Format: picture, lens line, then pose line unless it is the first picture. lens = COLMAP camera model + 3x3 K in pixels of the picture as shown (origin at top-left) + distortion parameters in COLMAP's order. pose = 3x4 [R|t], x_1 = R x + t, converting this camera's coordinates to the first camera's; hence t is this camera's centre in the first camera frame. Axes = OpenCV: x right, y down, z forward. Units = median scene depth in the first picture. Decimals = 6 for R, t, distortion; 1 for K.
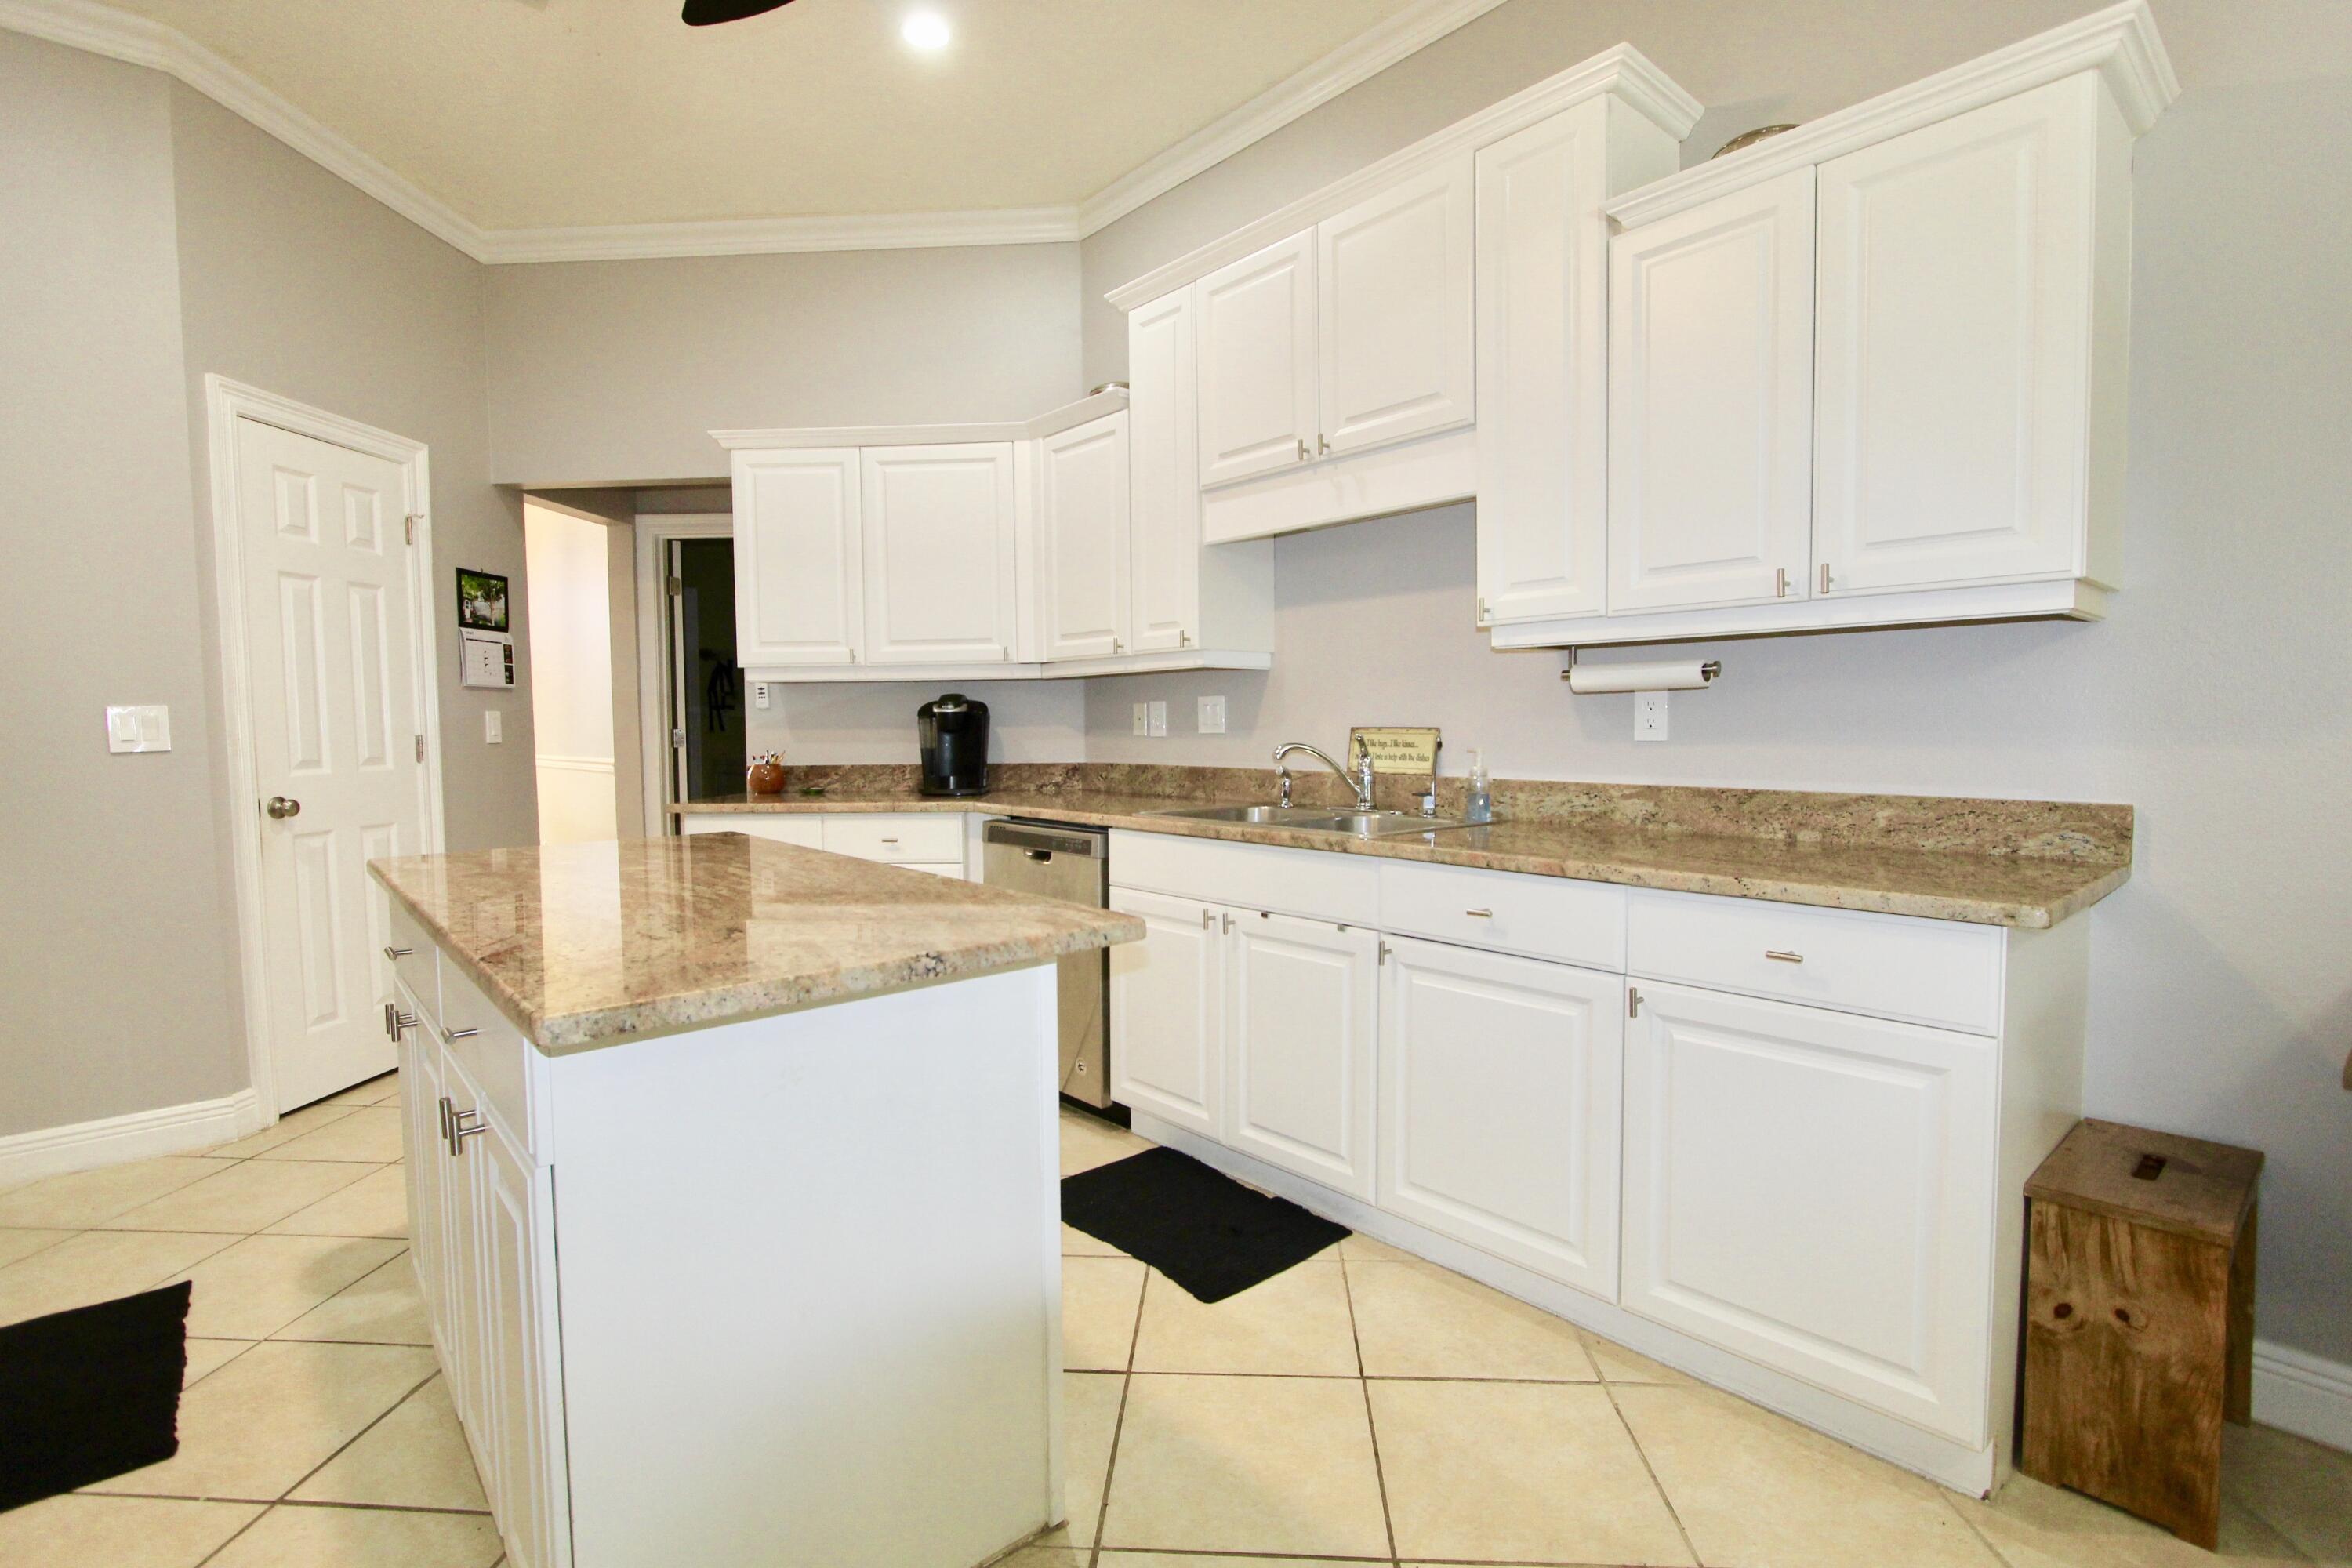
lens RADIAL K [[1085.7, 0, 1173.7], [0, 1085.7, 775.8], [0, 0, 1]] dist [-0.016982, 0.001845]
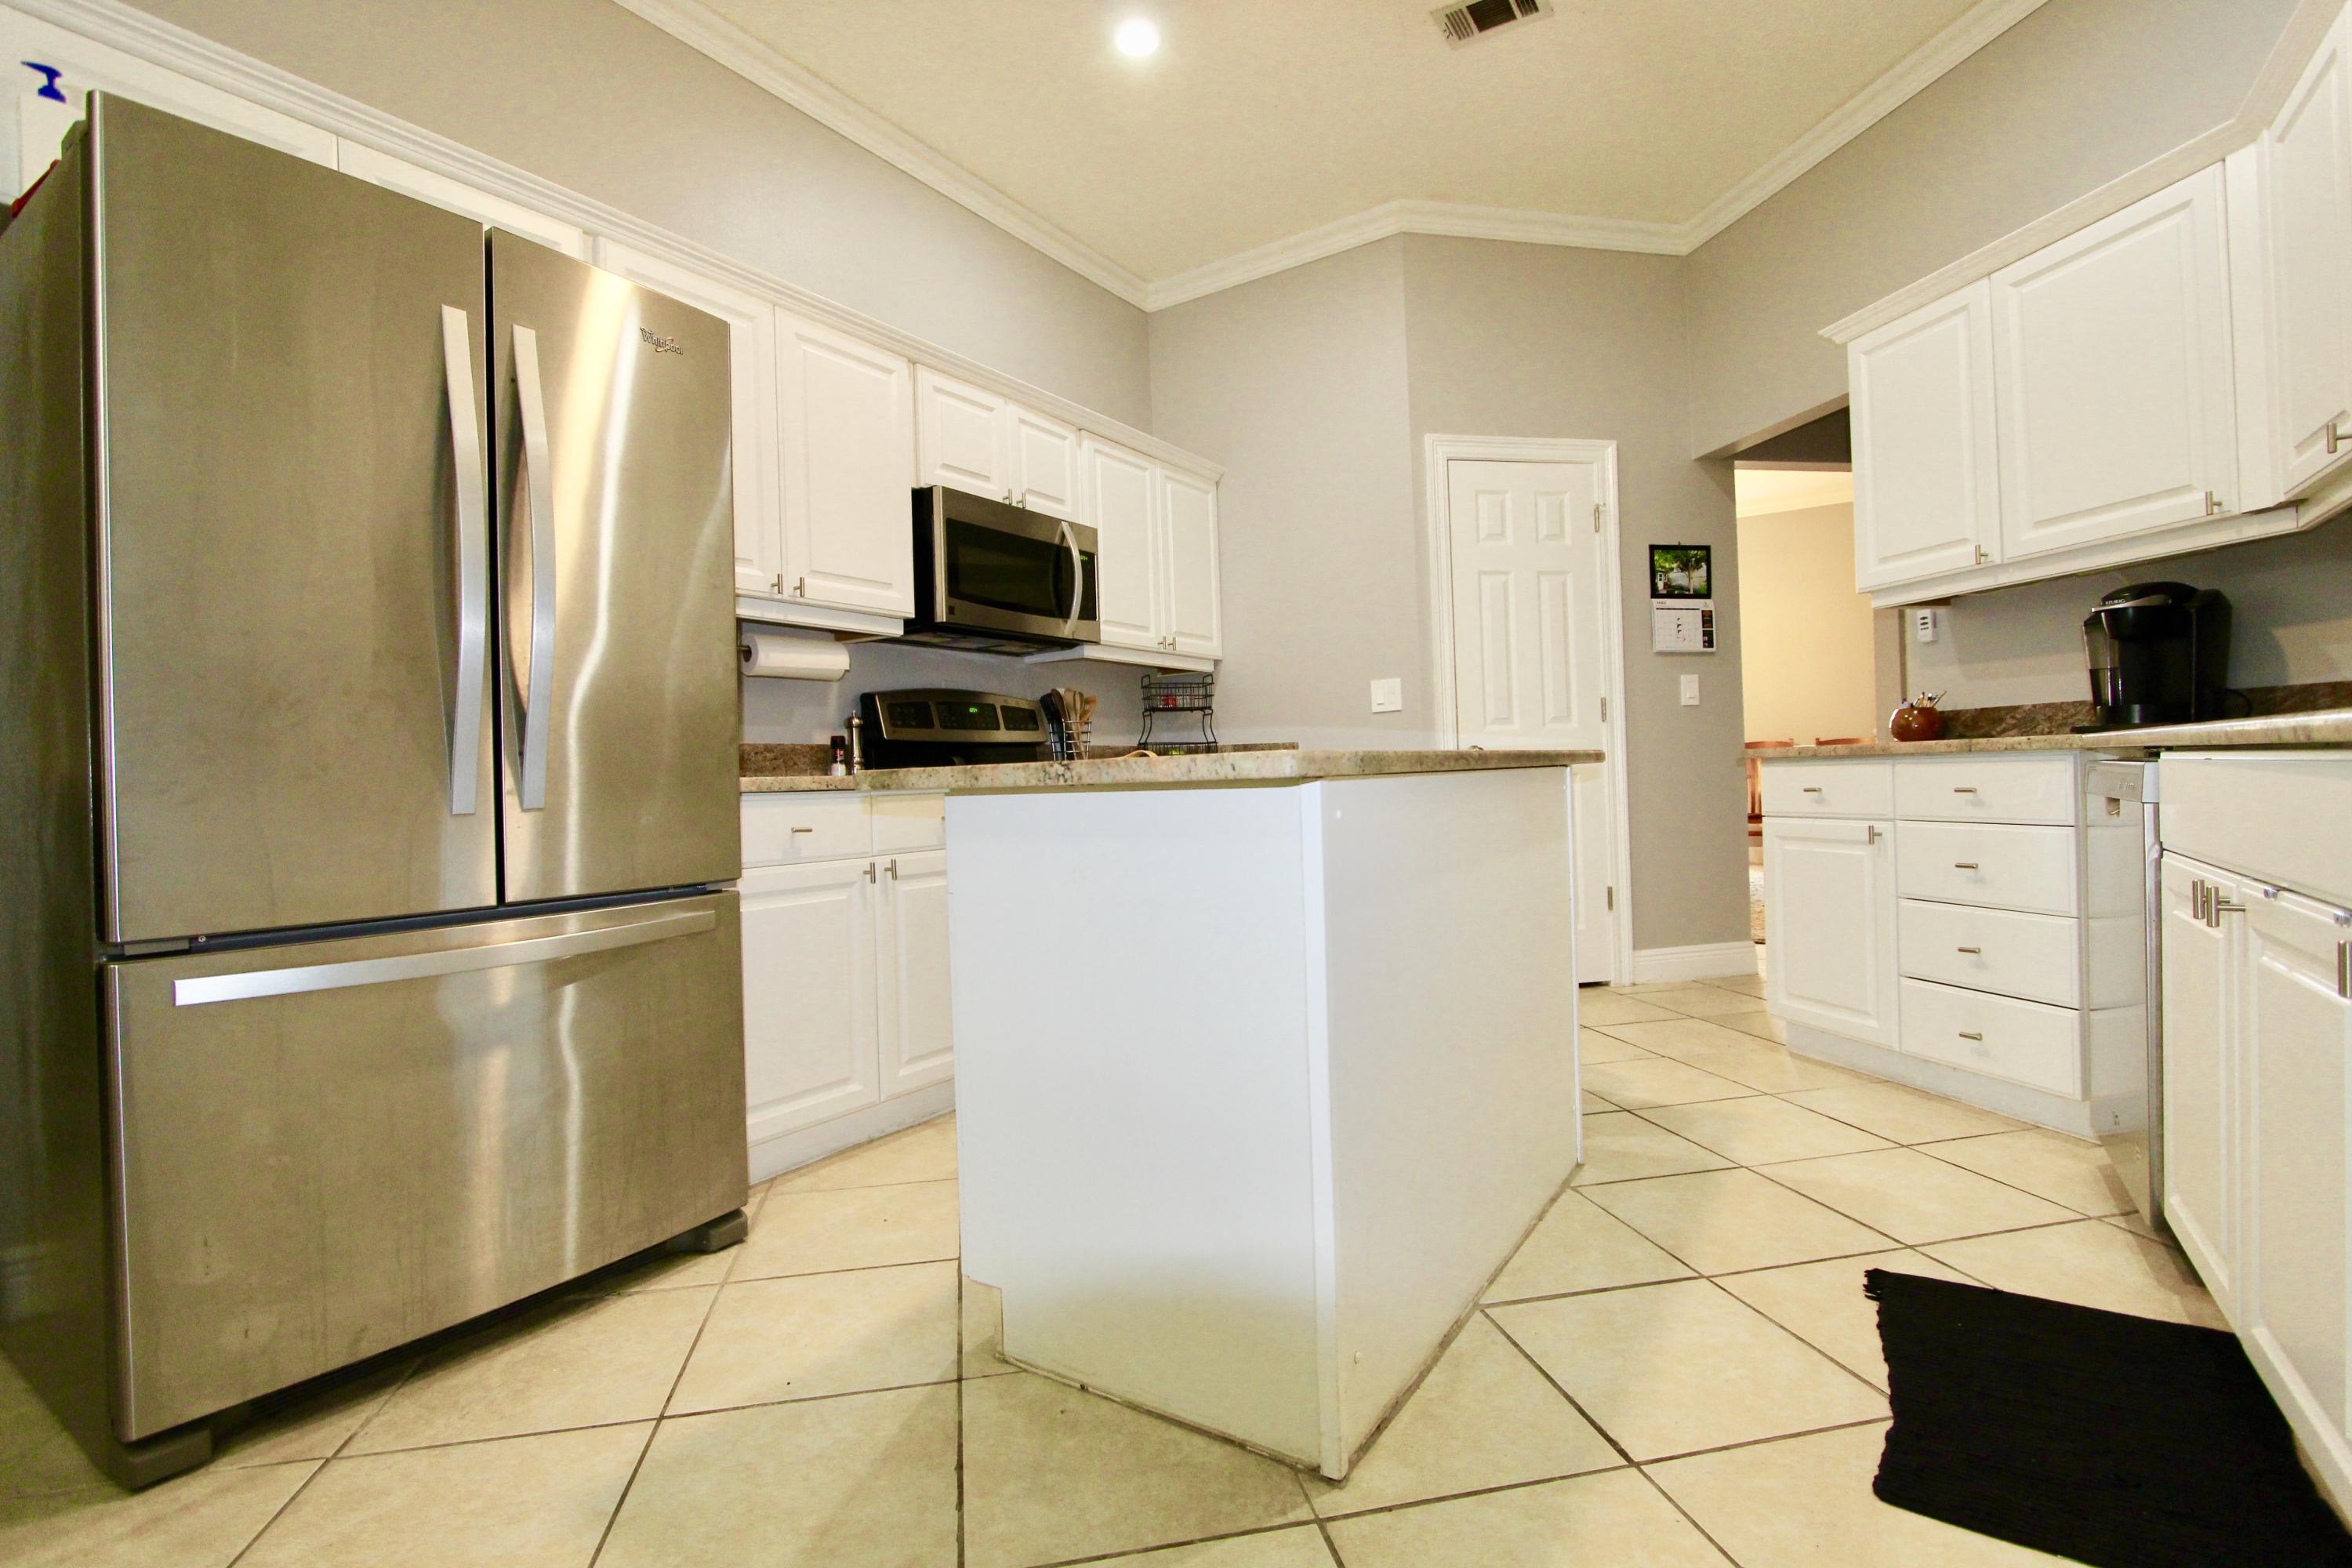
lens RADIAL K [[1085.7, 0, 1177.2], [0, 1085.7, 779.9], [0, 0, 1]] dist [-0.016982, 0.001845]
pose [[0.261626, 0.004558, -0.965159, 0.320555], [-0.019869, 0.999802, -0.000664, 0.066456], [0.964965, 0.019351, 0.261665, 0.302539]]
